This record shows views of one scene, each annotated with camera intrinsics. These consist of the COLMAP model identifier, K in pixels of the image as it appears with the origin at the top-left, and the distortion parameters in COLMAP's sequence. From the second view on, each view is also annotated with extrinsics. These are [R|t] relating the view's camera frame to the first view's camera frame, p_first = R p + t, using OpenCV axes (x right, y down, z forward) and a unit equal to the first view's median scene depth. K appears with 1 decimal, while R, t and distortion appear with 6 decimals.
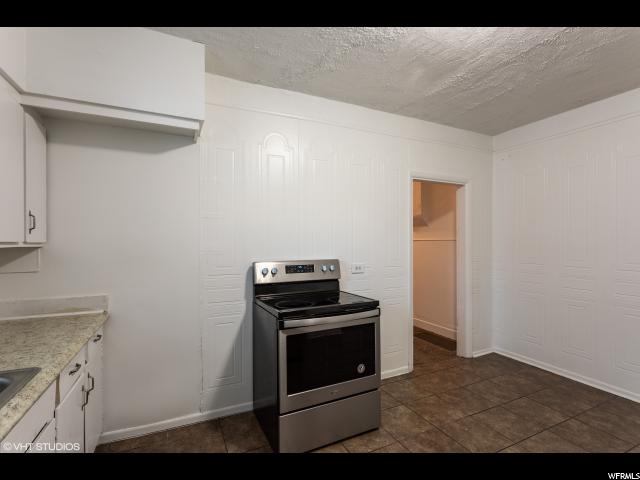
lens RADIAL K [[305.7, 0, 319.4], [0, 305.7, 241.0], [0, 0, 1]] dist [0.001182, 0.001565]
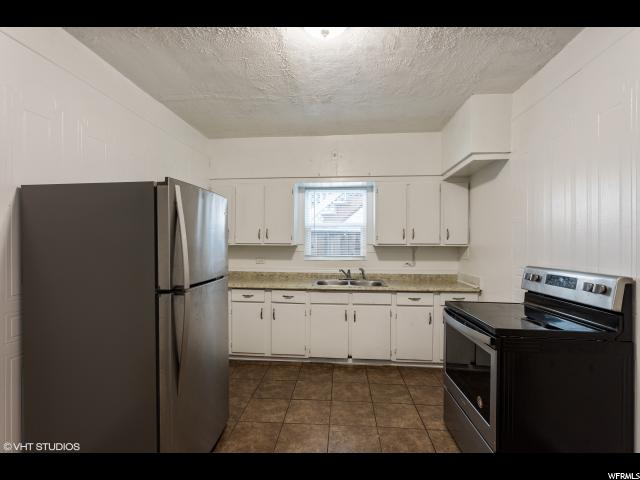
lens RADIAL K [[305.7, 0, 316.2], [0, 305.7, 242.1], [0, 0, 1]] dist [0.001182, 0.001565]
pose [[-0.511649, -0.006319, -0.859171, 0.863430], [-0.006474, 0.999973, -0.003499, 0.002922], [0.859170, 0.003772, -0.511676, 0.857462]]
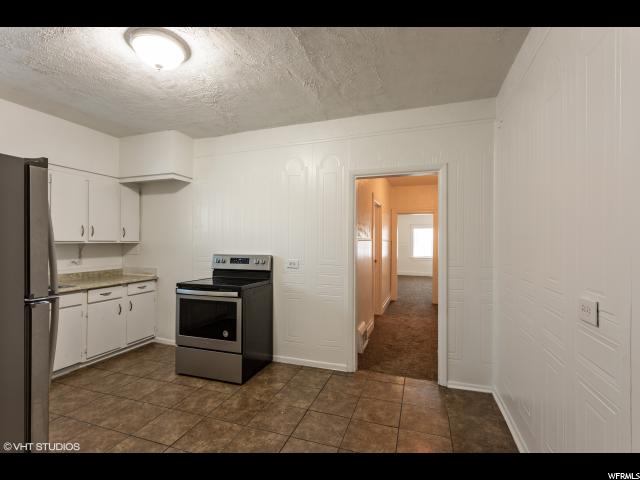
lens RADIAL K [[305.7, 0, 314.2], [0, 305.7, 241.1], [0, 0, 1]] dist [0.001182, 0.001565]
pose [[0.700084, -0.000719, -0.714060, 1.142683], [-0.001696, 0.999995, -0.002669, 0.005295], [0.714058, 0.003079, 0.700080, 0.268603]]
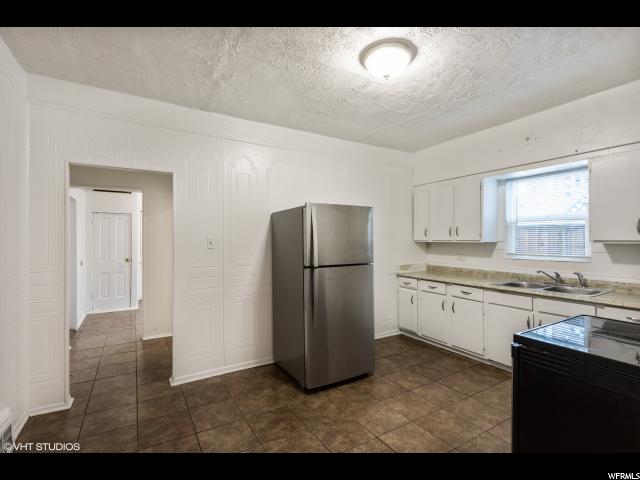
lens RADIAL K [[305.7, 0, 320.5], [0, 305.7, 236.3], [0, 0, 1]] dist [0.001182, 0.001565]
pose [[-0.995618, -0.003992, -0.093432, 0.714076], [-0.003125, 0.999951, -0.009427, 0.002575], [0.093466, -0.009094, -0.995581, 1.097498]]
